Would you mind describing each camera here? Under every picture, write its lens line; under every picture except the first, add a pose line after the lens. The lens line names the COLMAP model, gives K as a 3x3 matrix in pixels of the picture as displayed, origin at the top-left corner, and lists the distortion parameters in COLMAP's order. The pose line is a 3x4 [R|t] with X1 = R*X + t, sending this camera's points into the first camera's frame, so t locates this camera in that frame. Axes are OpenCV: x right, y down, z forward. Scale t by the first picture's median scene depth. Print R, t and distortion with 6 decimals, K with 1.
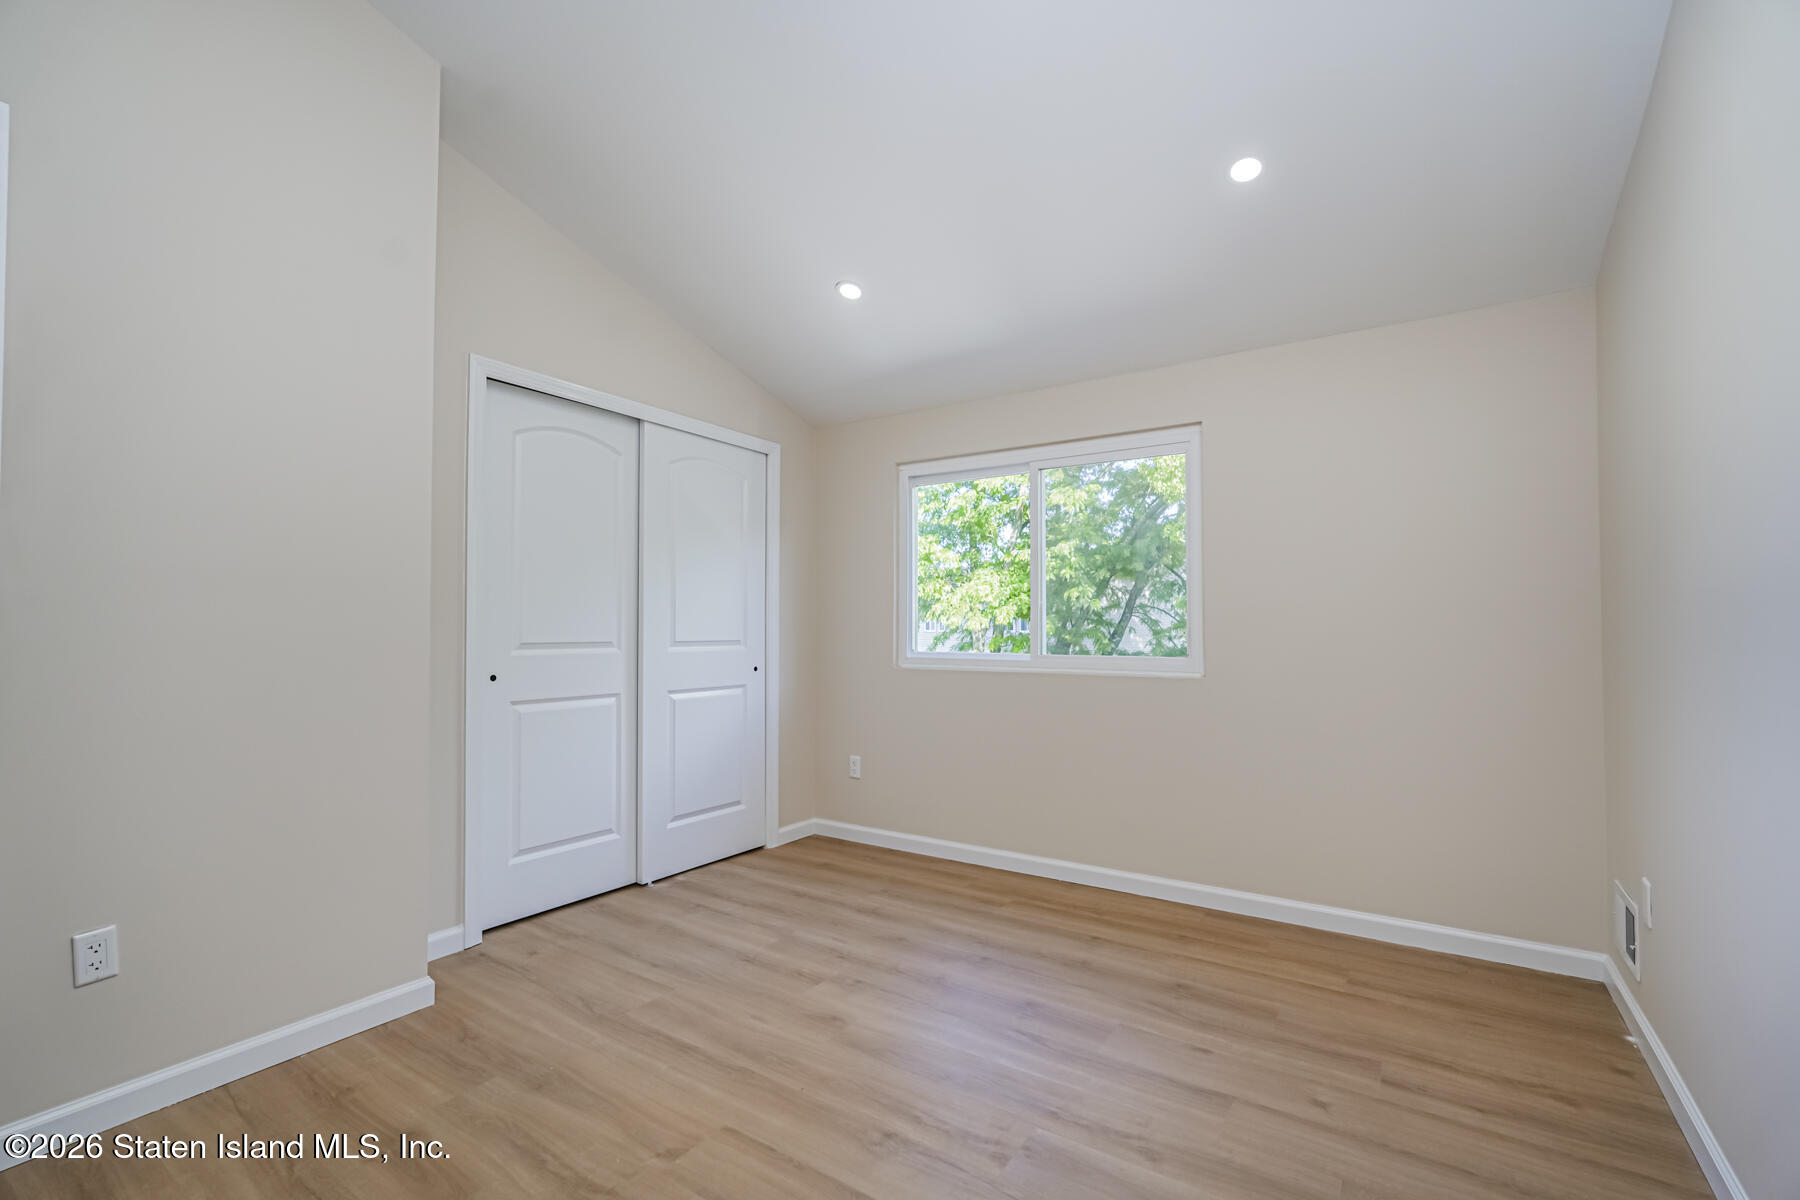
lens RADIAL K [[792.9, 0, 898.5], [0, 792.9, 600.4], [0, 0, 1]] dist [-0.013479, 0.007347]
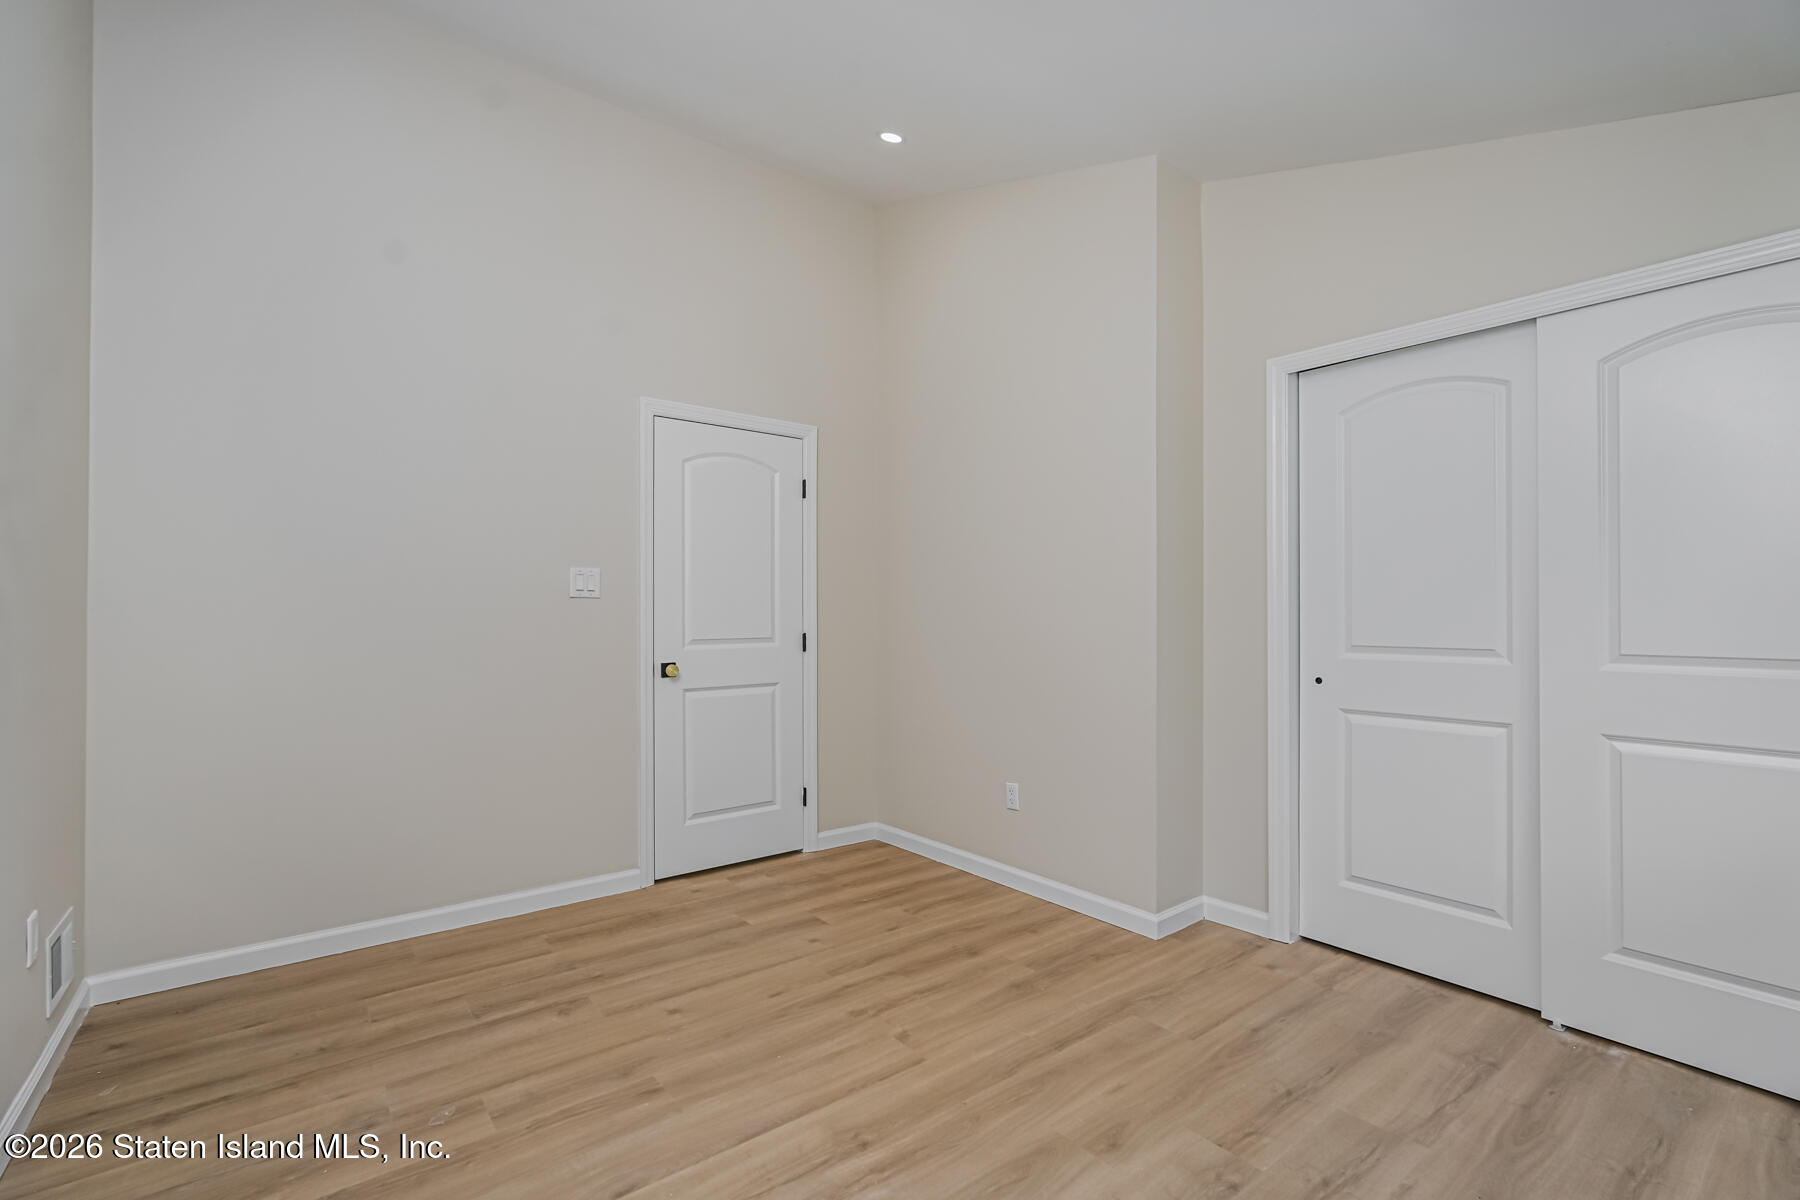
lens RADIAL K [[792.9, 0, 901.5], [0, 792.9, 600.3], [0, 0, 1]] dist [-0.013479, 0.007347]
pose [[-0.299831, -0.022776, -0.953720, 0.607205], [0.027683, 0.999086, -0.032562, 0.020561], [0.953591, -0.036165, -0.298927, 0.891638]]
